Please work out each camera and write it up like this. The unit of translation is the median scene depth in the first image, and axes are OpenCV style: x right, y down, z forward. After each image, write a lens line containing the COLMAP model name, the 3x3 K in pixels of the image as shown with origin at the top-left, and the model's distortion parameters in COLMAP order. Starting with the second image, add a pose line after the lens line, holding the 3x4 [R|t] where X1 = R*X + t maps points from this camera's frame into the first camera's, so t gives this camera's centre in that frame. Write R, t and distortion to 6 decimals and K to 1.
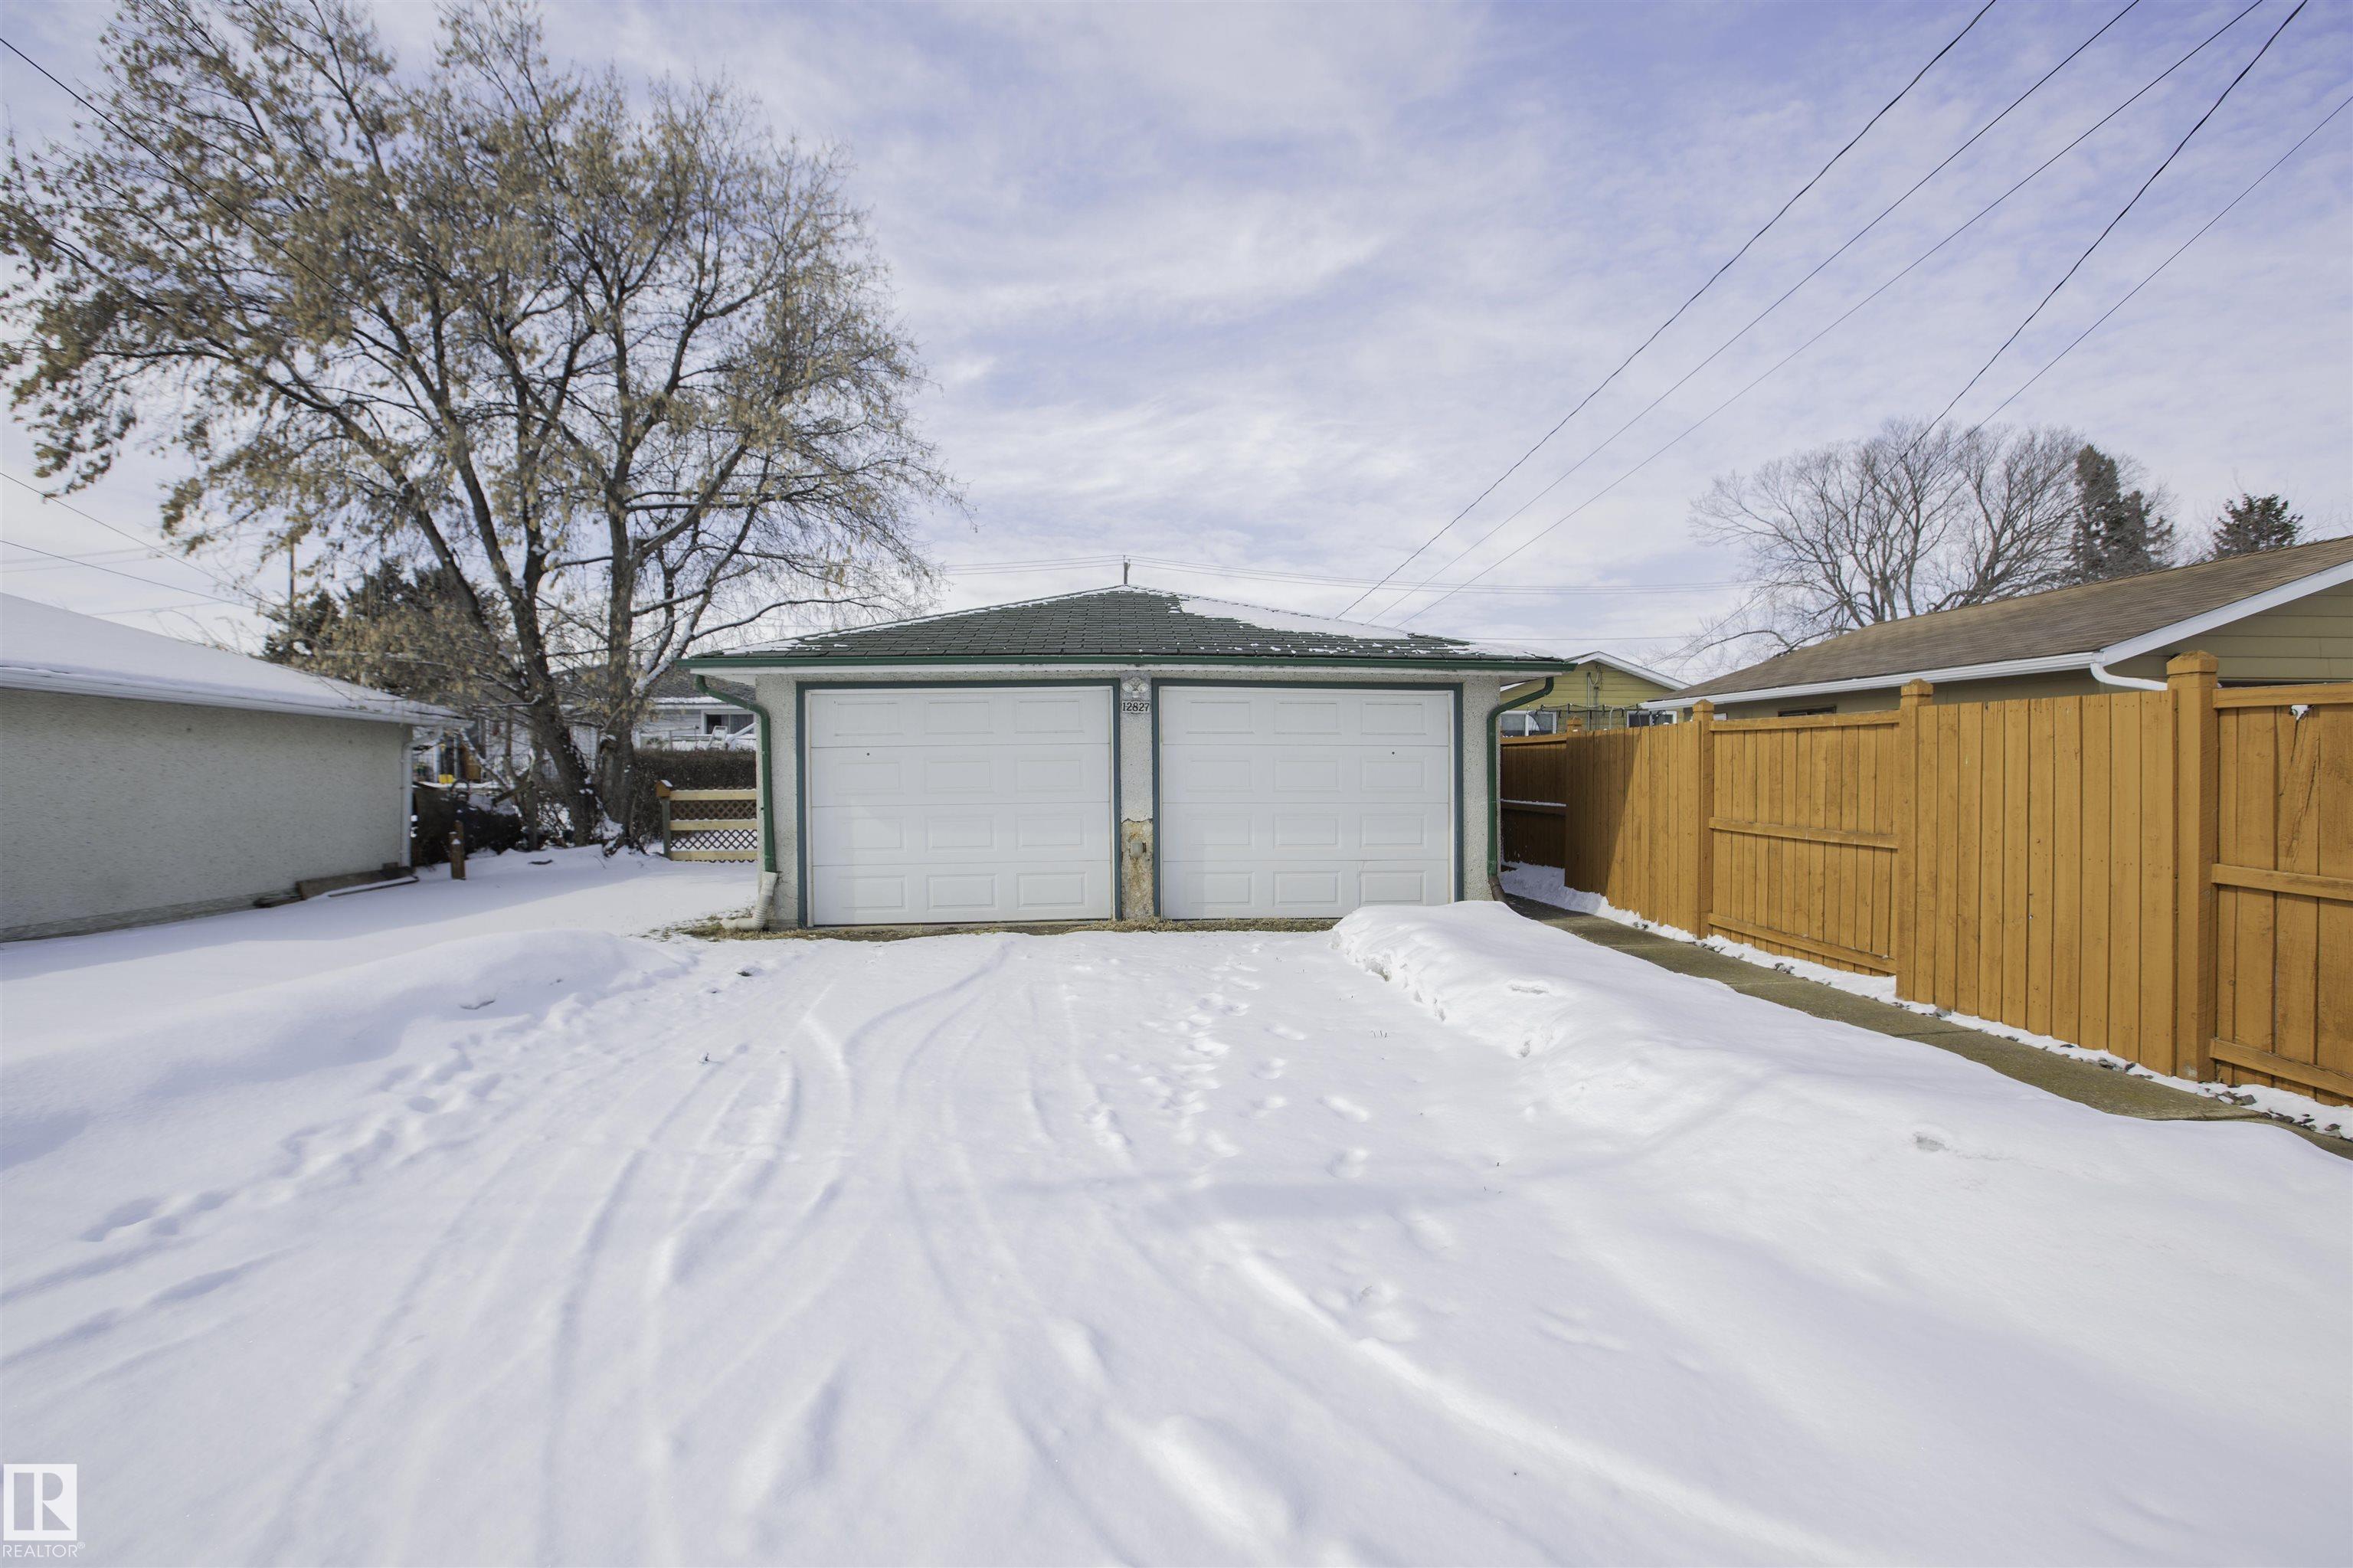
lens RADIAL K [[1082.8, 0, 1166.7], [0, 1082.8, 792.7], [0, 0, 1]] dist [-0.055865, 0.018988]
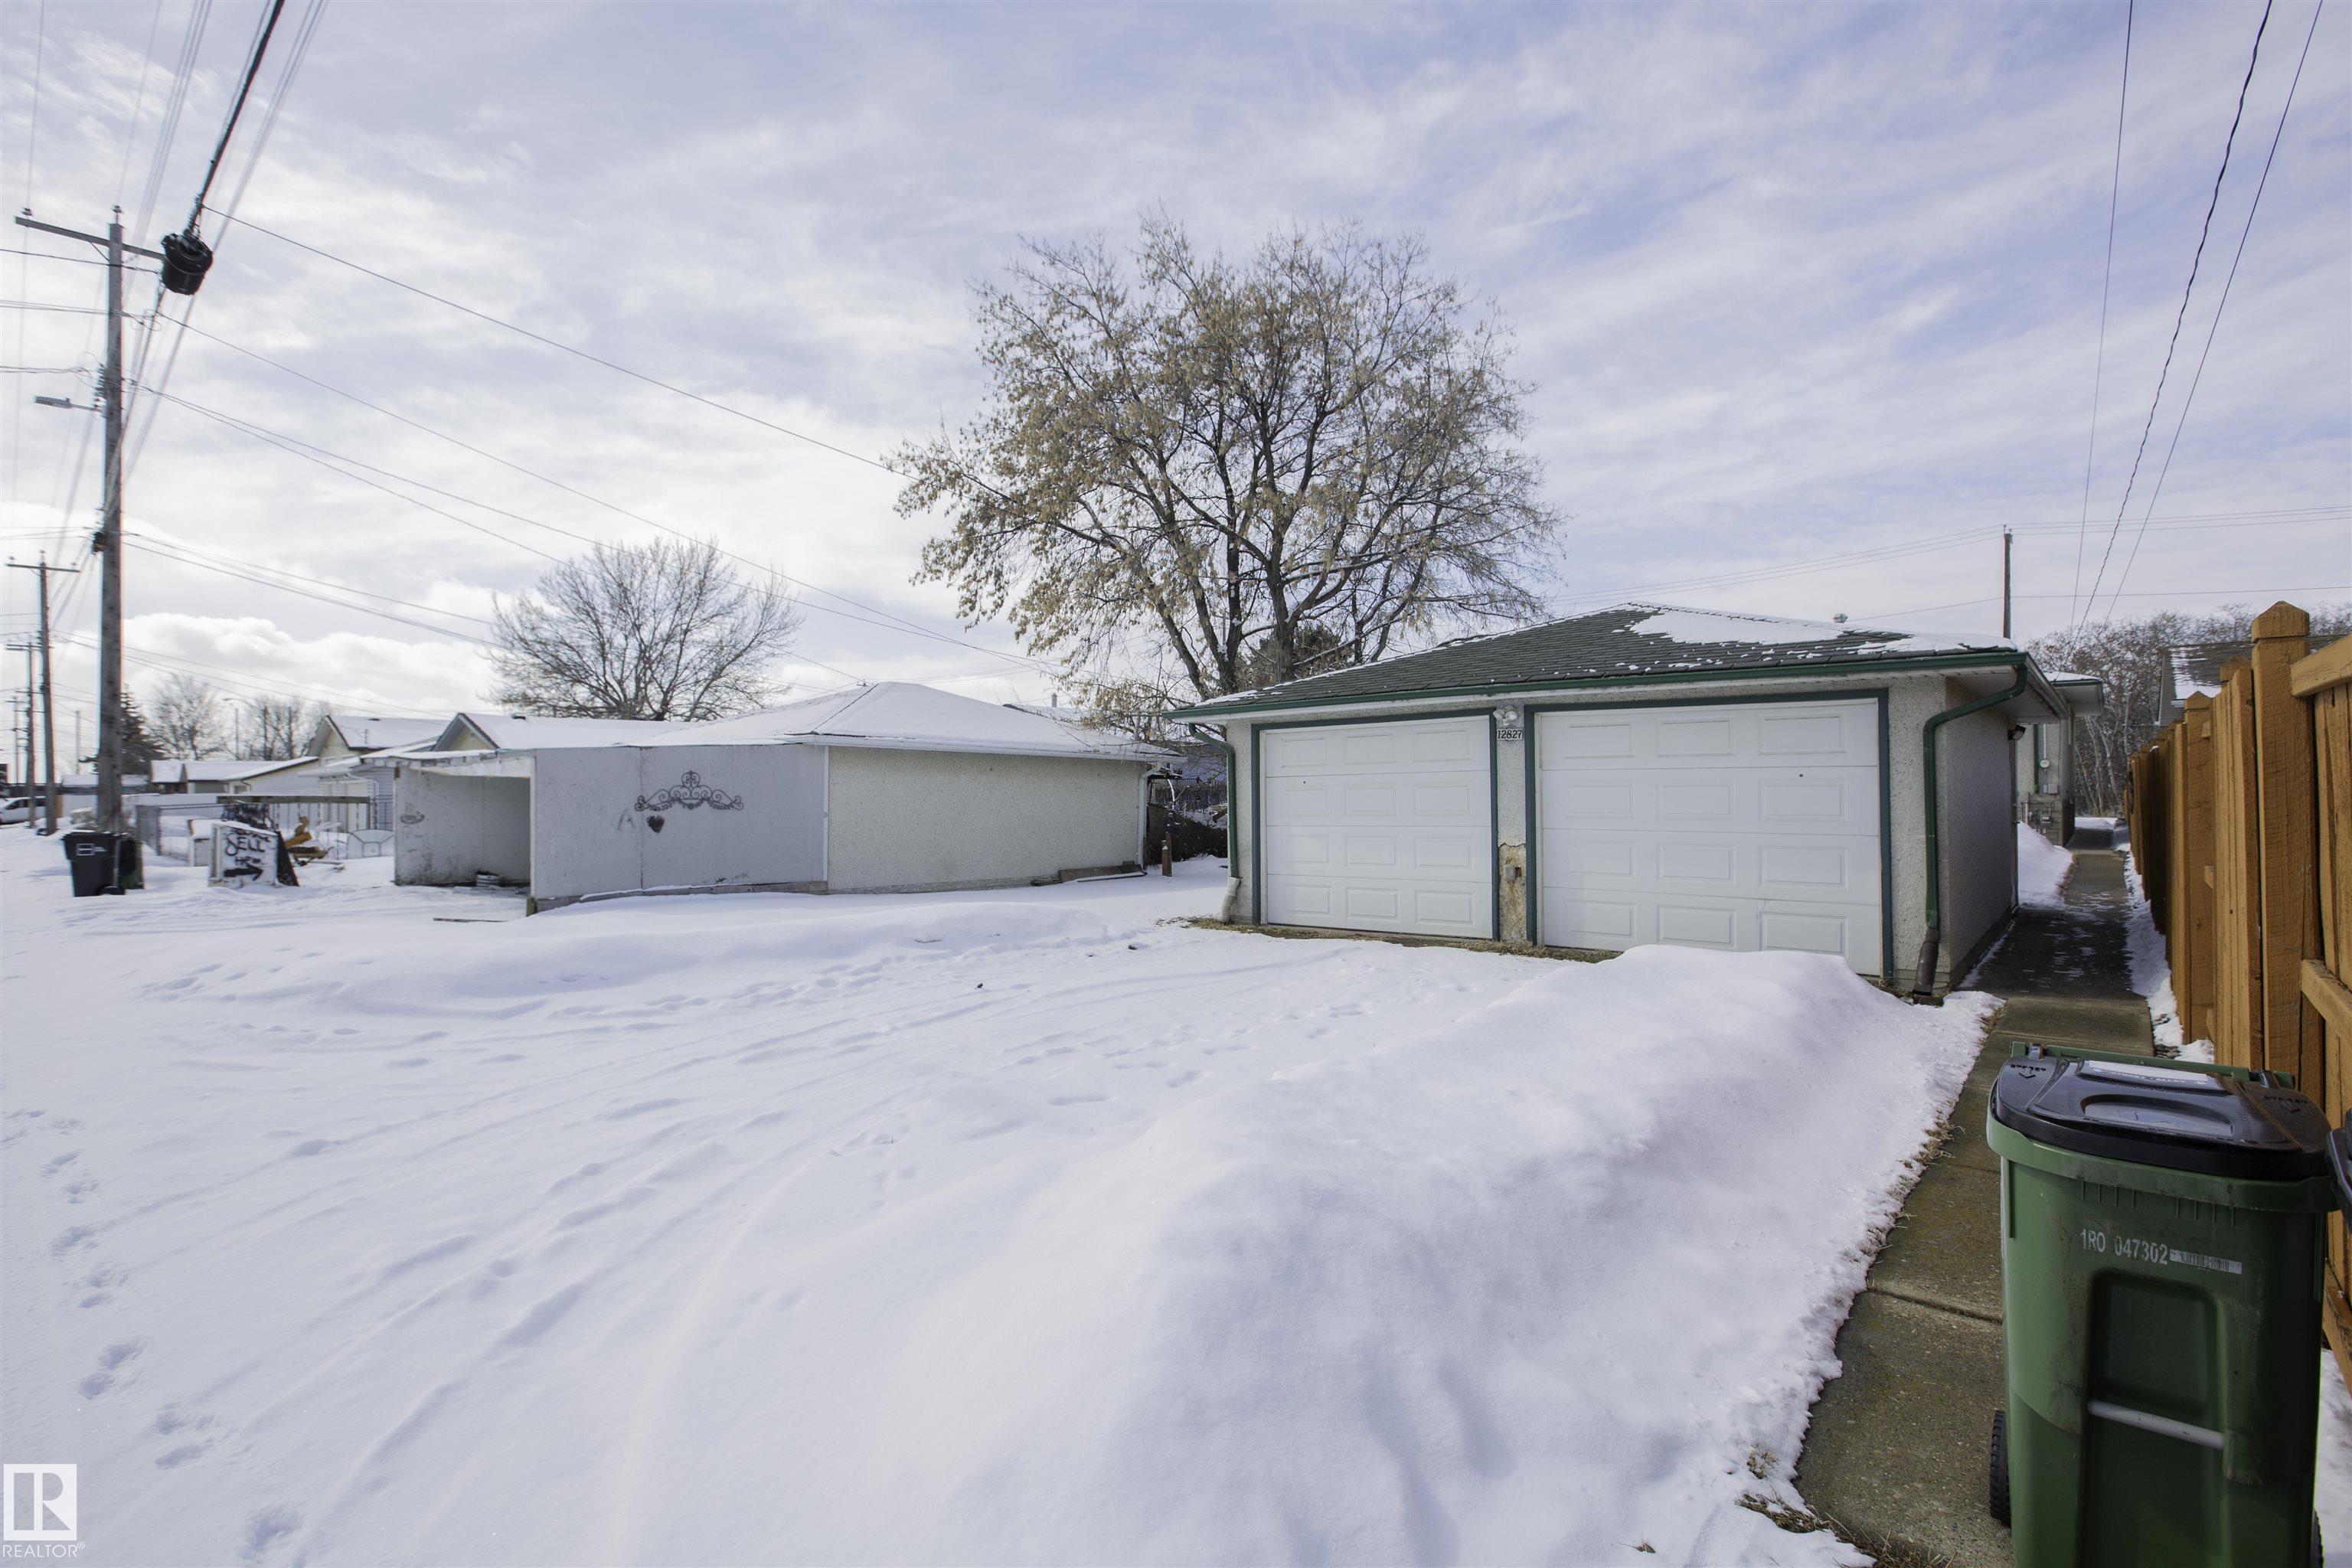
lens RADIAL K [[1082.3, 0, 1166.2], [0, 1082.3, 792.7], [0, 0, 1]] dist [-0.055865, 0.018988]
pose [[0.695728, -0.002646, -0.718301, 0.473547], [-0.010777, 0.999842, -0.014121, -0.005810], [0.718225, 0.017565, 0.695590, 0.058280]]
